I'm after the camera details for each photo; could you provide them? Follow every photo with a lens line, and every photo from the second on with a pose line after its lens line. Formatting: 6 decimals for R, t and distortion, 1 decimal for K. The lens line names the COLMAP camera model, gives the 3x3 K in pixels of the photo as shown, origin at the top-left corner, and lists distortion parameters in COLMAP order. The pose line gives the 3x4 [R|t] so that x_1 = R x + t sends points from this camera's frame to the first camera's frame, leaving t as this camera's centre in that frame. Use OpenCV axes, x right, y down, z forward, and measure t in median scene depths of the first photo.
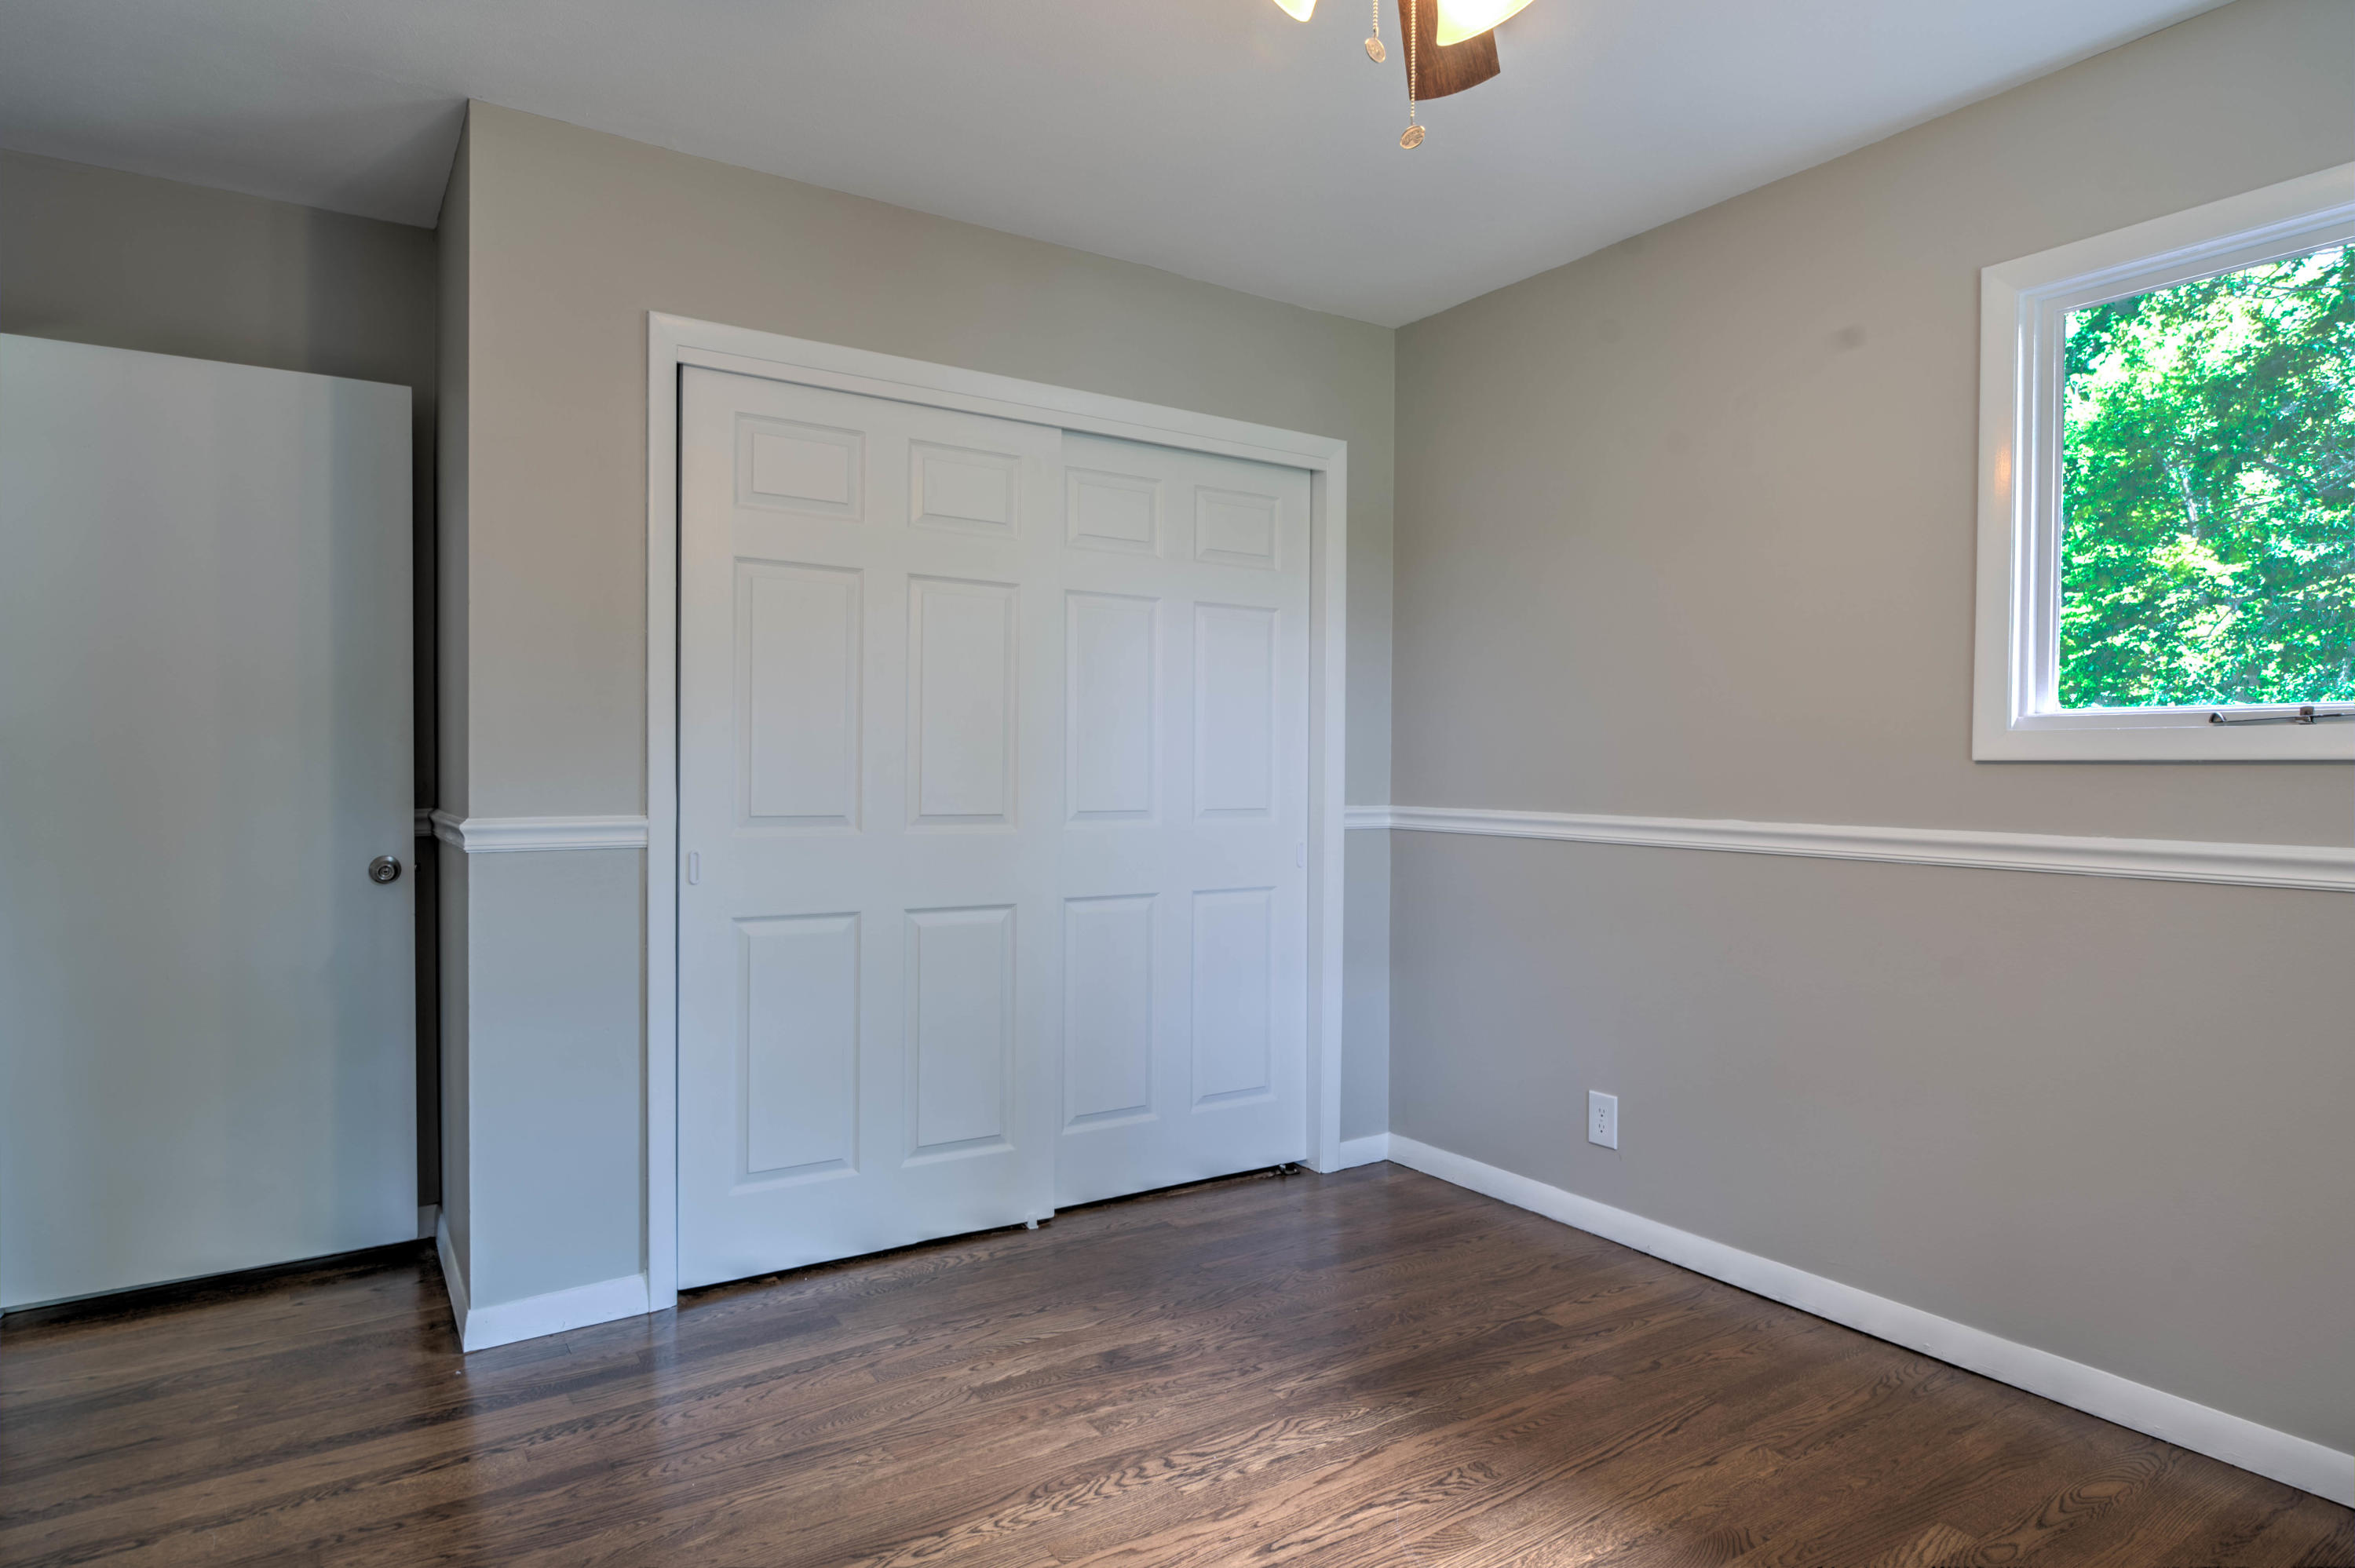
lens RADIAL K [[1344.0, 0, 1177.5], [0, 1344.0, 784.0], [0, 0, 1]] dist [0.002599, -0.017079]
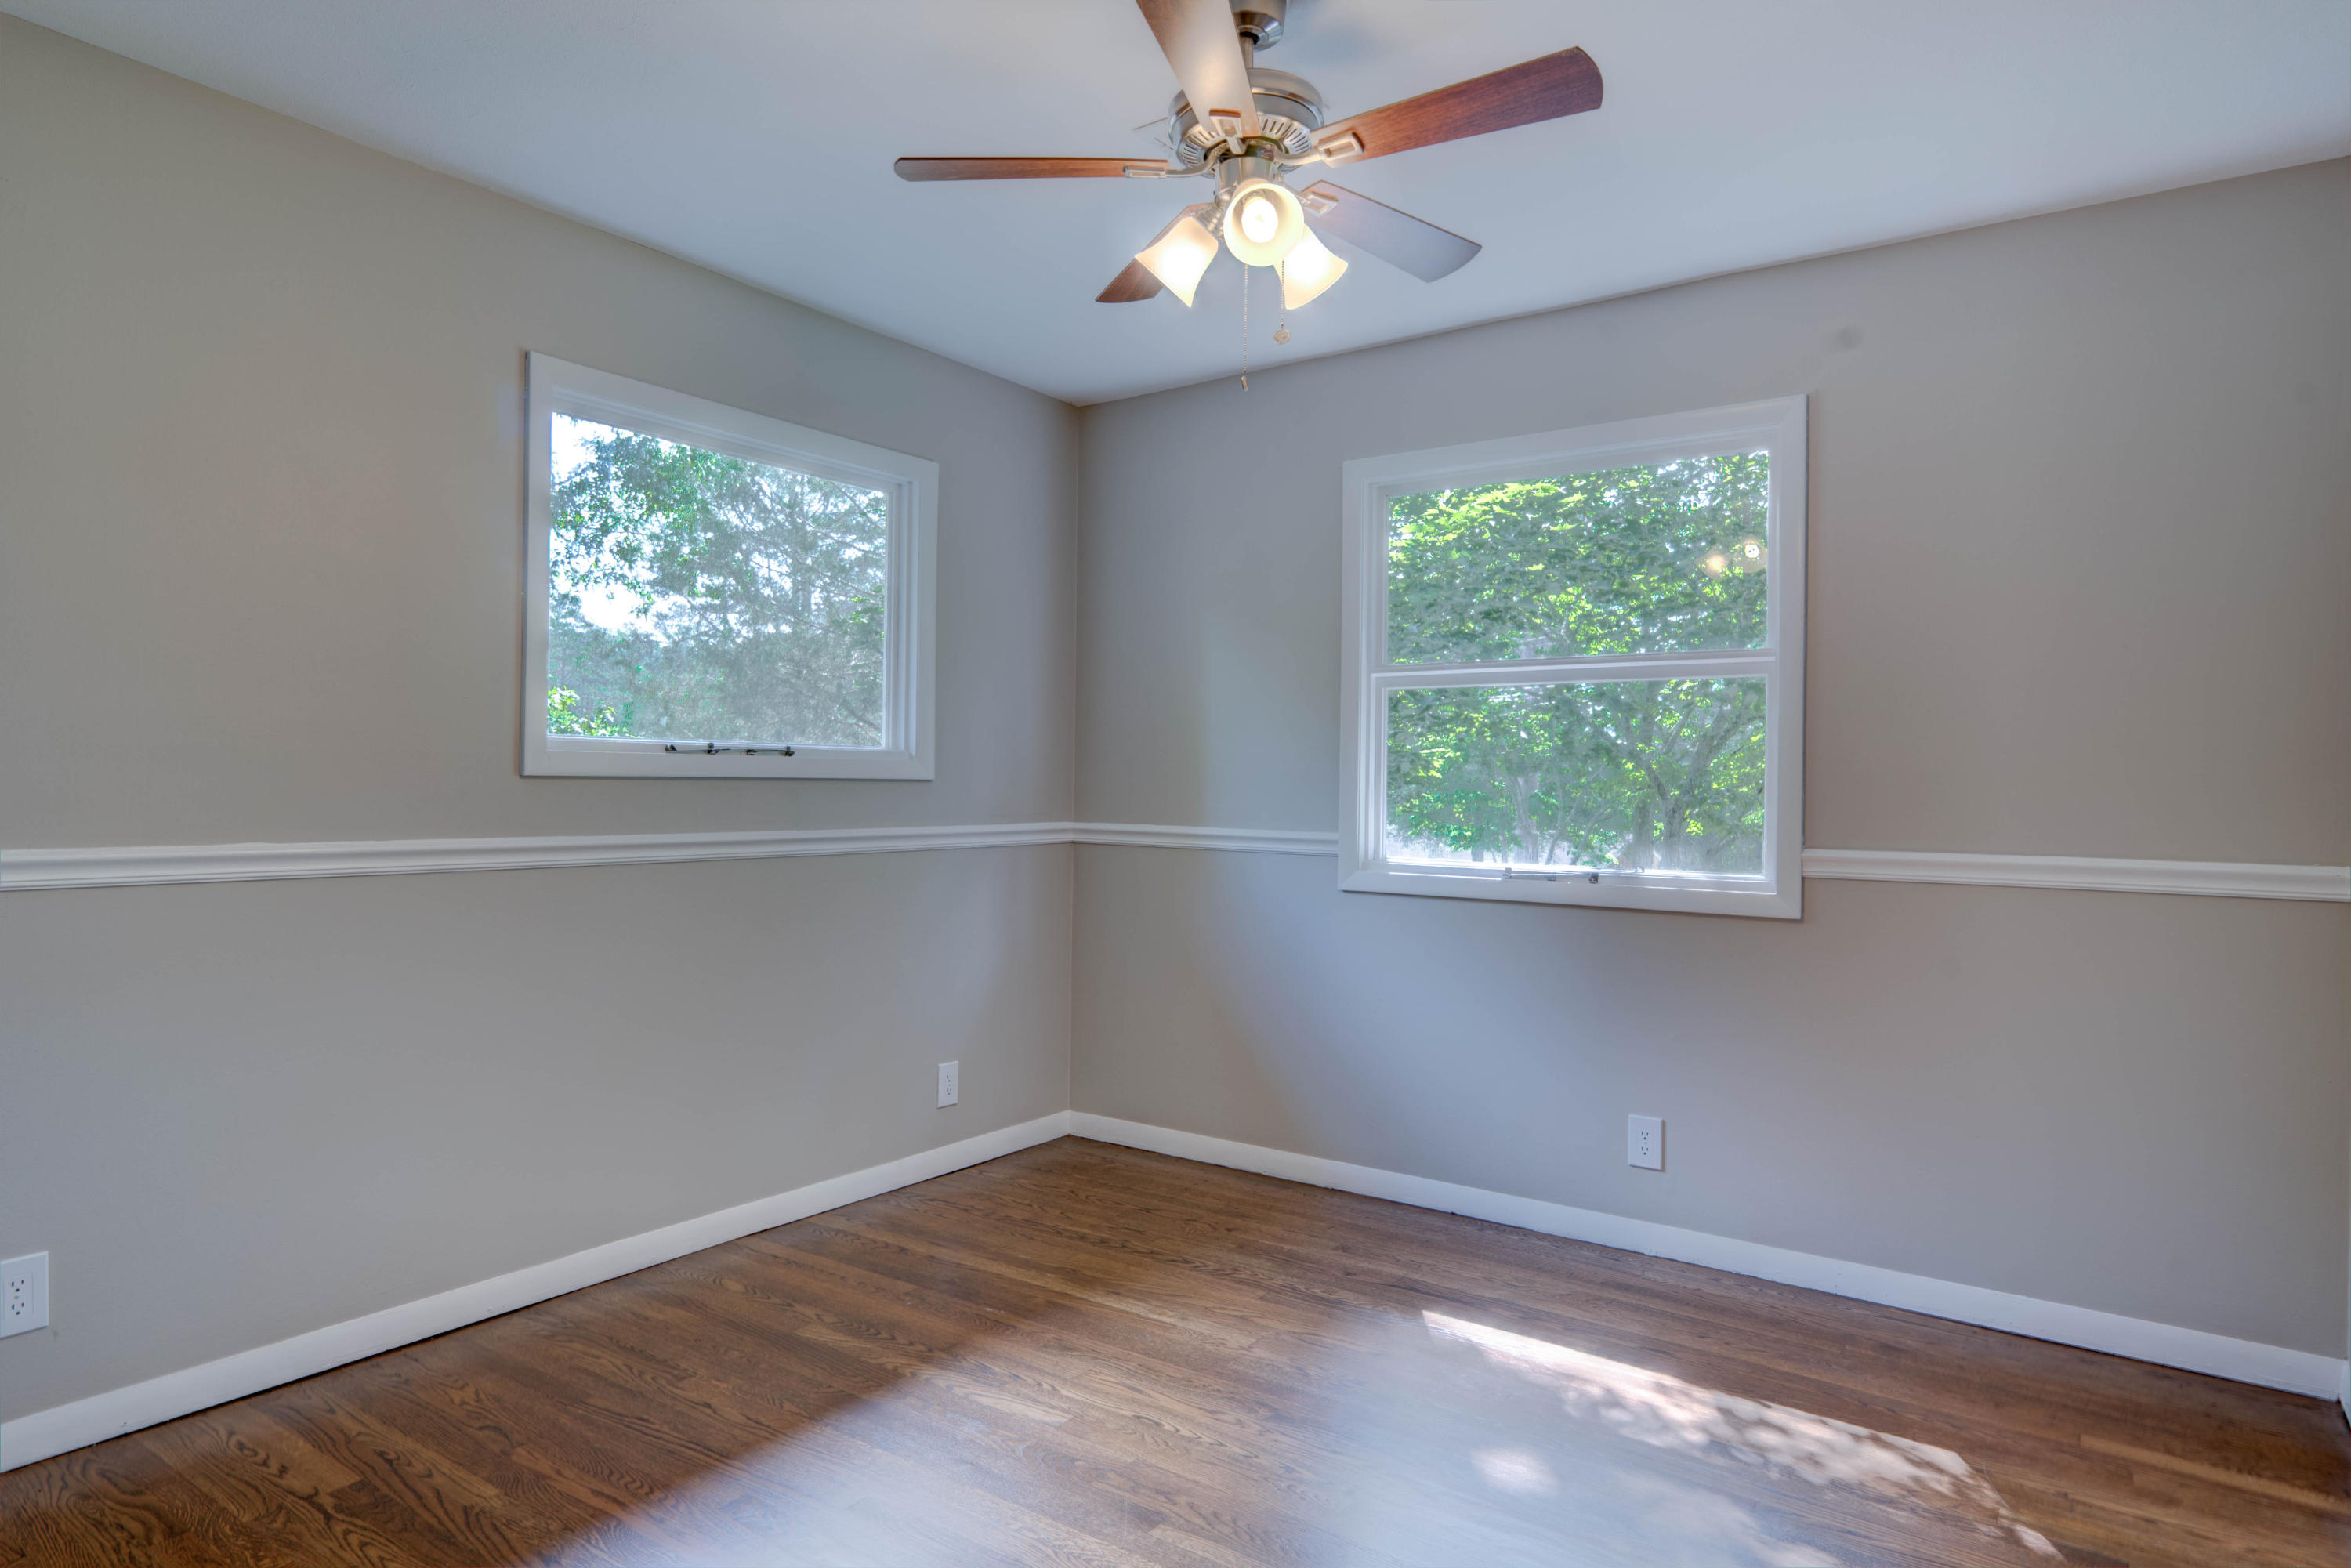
lens RADIAL K [[1341.8, 0, 1175.5], [0, 1341.8, 784.0], [0, 0, 1]] dist [0.002599, -0.017079]
pose [[-0.362881, -0.010778, 0.931773, -0.716730], [0.003753, 0.999908, 0.013028, -0.025287], [-0.931828, 0.008225, -0.362807, 0.942990]]
